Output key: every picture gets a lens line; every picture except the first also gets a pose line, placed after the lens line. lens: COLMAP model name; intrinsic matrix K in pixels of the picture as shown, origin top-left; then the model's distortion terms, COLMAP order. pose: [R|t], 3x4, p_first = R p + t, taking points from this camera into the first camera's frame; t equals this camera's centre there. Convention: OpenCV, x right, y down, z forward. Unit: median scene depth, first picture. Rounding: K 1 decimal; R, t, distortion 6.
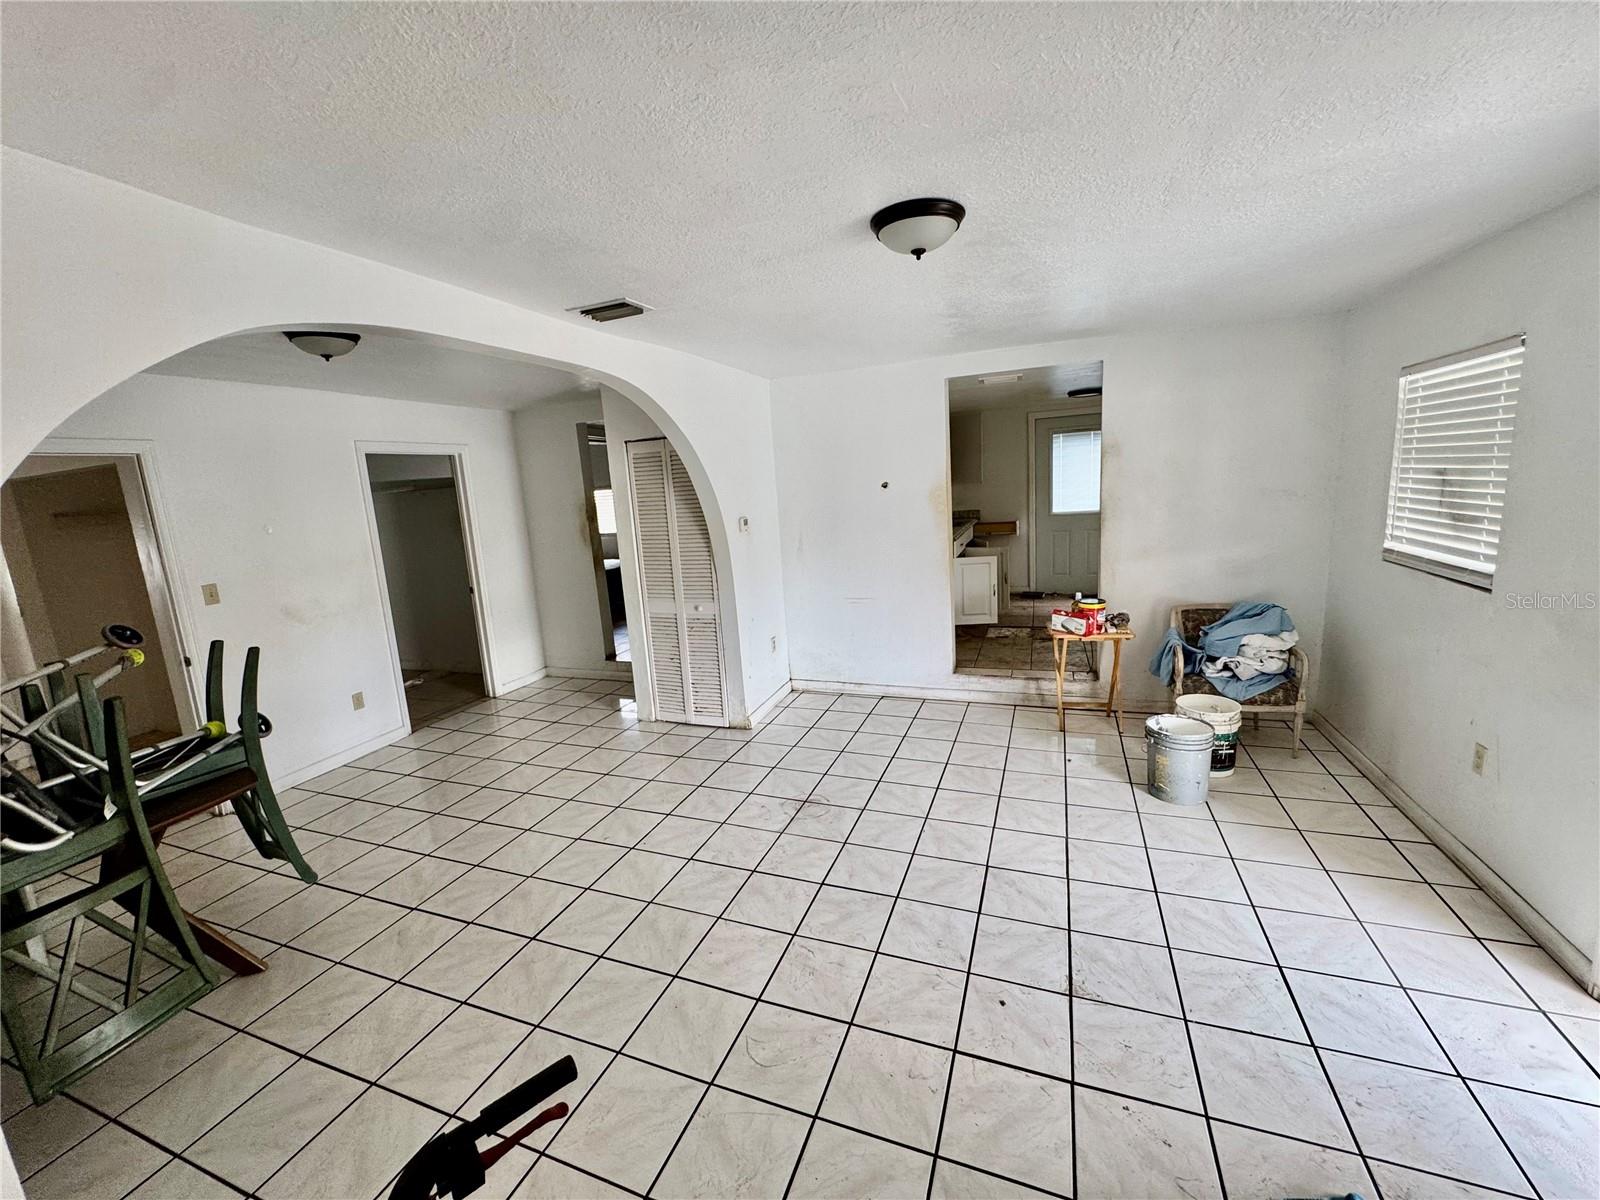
lens RADIAL K [[646.7, 0, 796.0], [0, 646.7, 602.4], [0, 0, 1]] dist [0.002582, -0.000256]
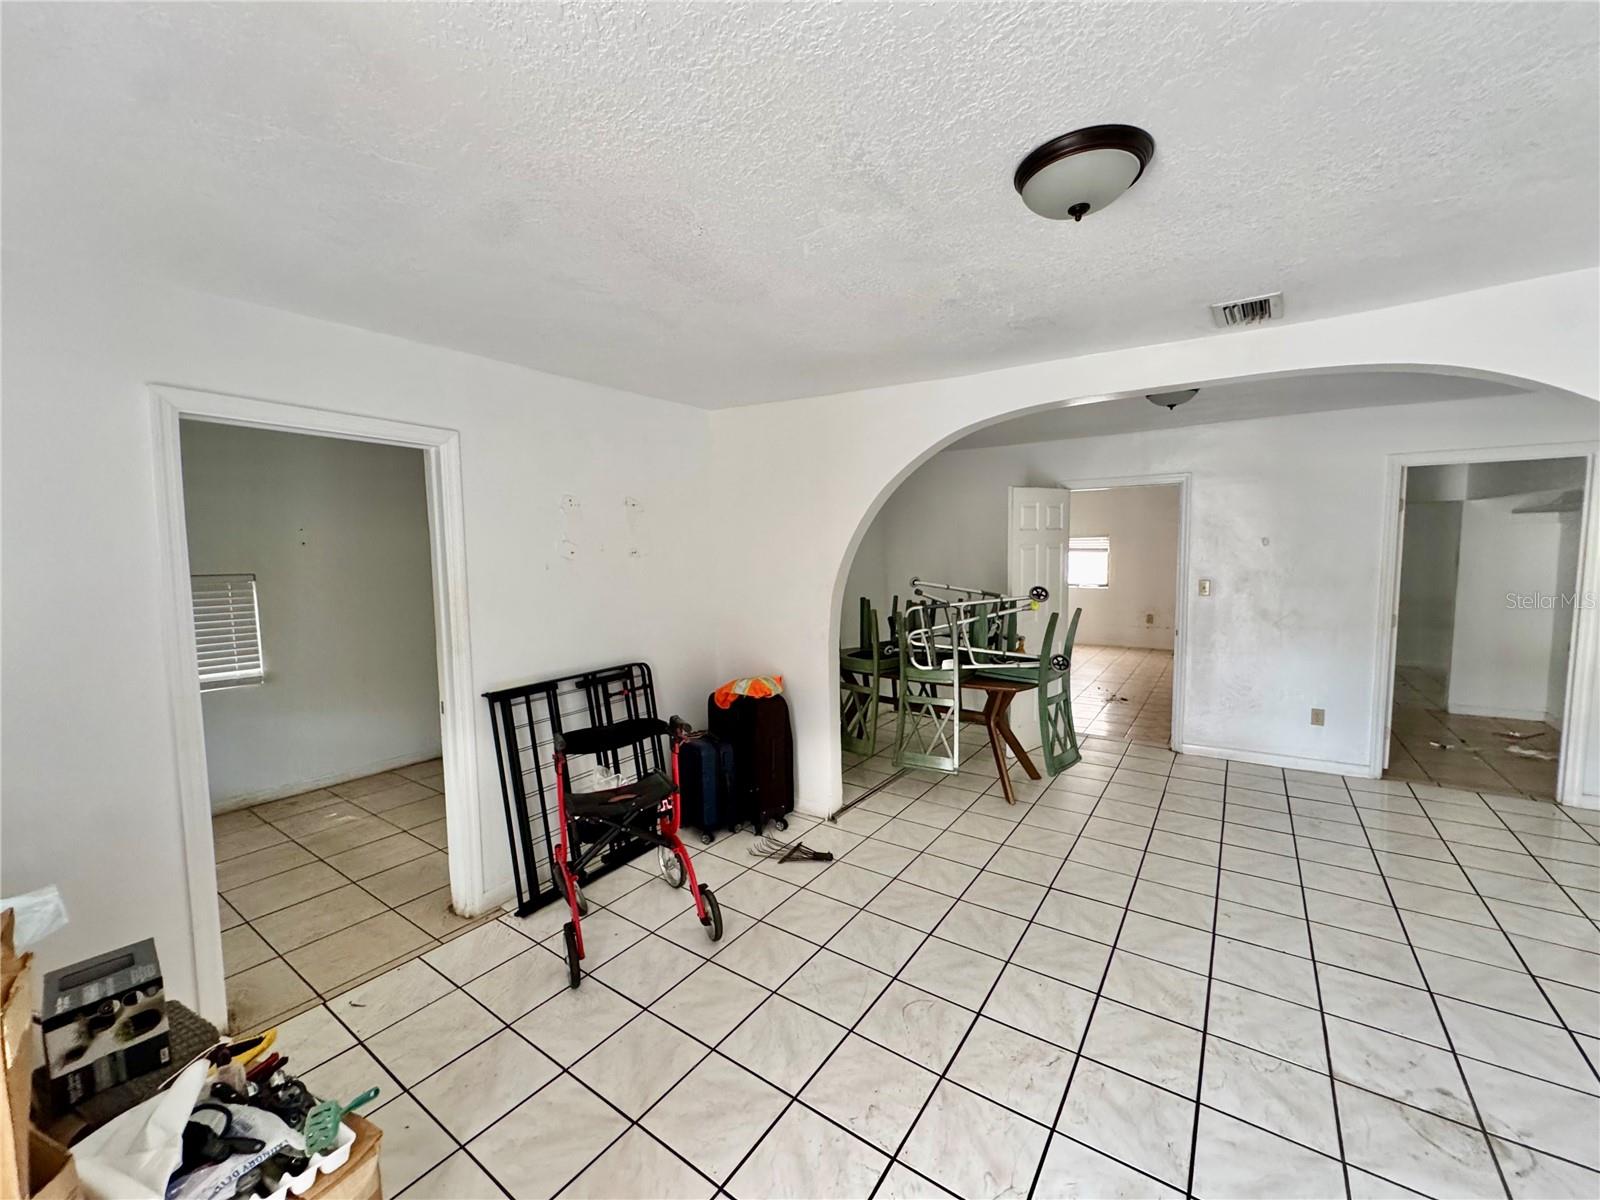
lens RADIAL K [[646.2, 0, 800.0], [0, 646.2, 600.0], [0, 0, 1]] dist [-0.016278, 0.004557]
pose [[-0.231662, 0.146929, -0.961637, 0.416627], [-0.152738, 0.970774, 0.185120, -0.080399], [0.960731, 0.189764, -0.202449, 0.376036]]
